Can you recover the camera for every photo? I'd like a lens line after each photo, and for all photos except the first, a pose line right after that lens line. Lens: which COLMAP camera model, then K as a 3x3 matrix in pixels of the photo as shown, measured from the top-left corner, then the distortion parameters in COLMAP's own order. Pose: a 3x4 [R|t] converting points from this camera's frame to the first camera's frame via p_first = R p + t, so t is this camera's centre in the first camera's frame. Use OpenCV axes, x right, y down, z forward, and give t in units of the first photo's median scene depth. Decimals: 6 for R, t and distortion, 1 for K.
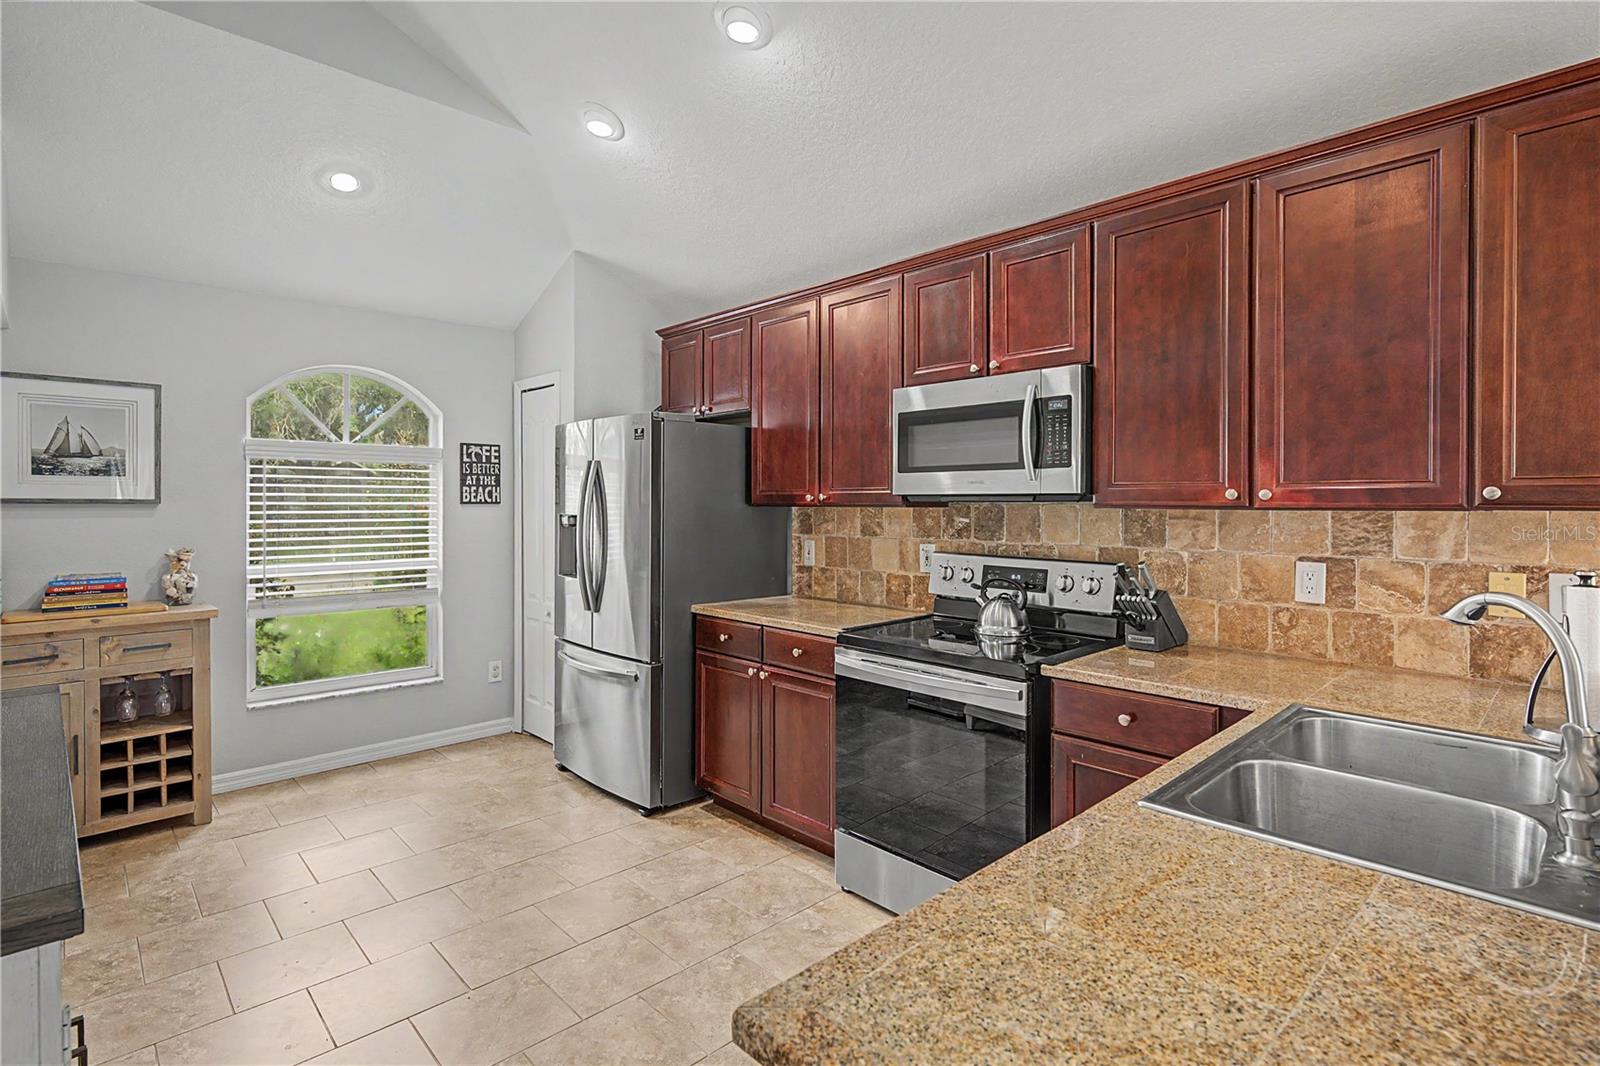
lens RADIAL K [[772.5, 0, 800.8], [0, 772.5, 510.3], [0, 0, 1]] dist [0.000016, -0.000071]
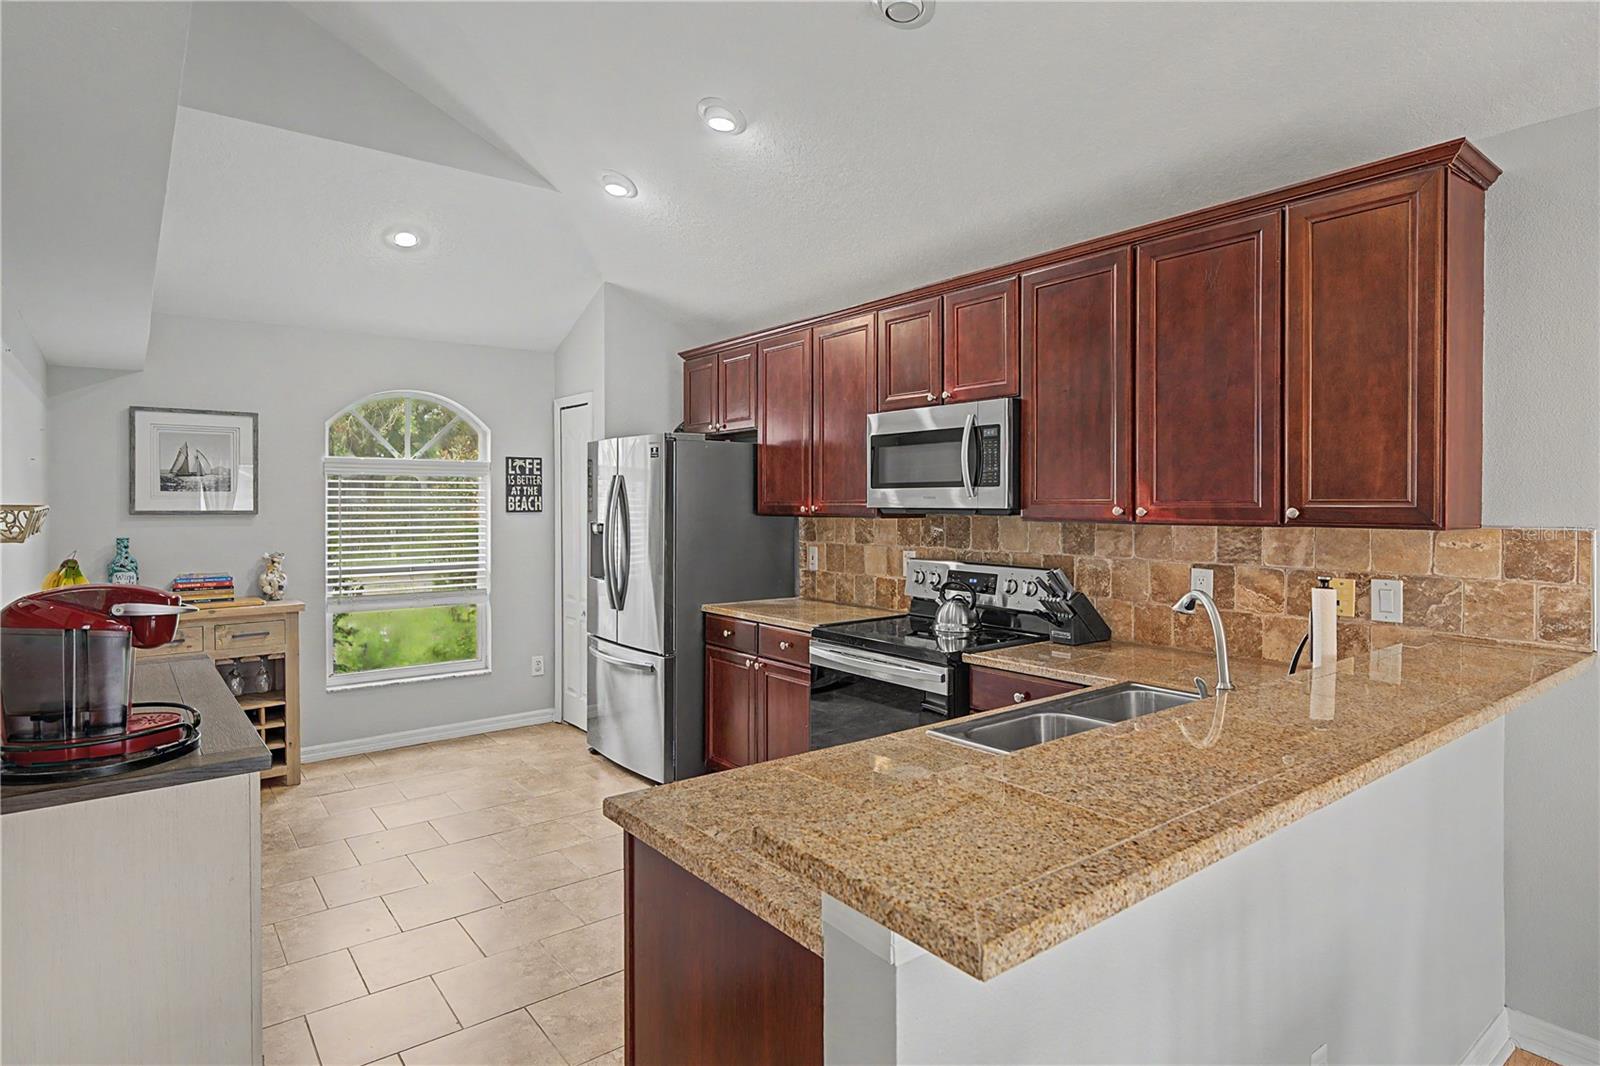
lens RADIAL K [[855.7, 0, 802.1], [0, 855.7, 513.3], [0, 0, 1]] dist [0.002112, 0.000317]
pose [[0.995131, -0.000674, -0.098557, 0.132967], [0.001016, 0.999994, 0.003423, -0.014510], [0.098554, -0.003506, 0.995126, -0.230983]]
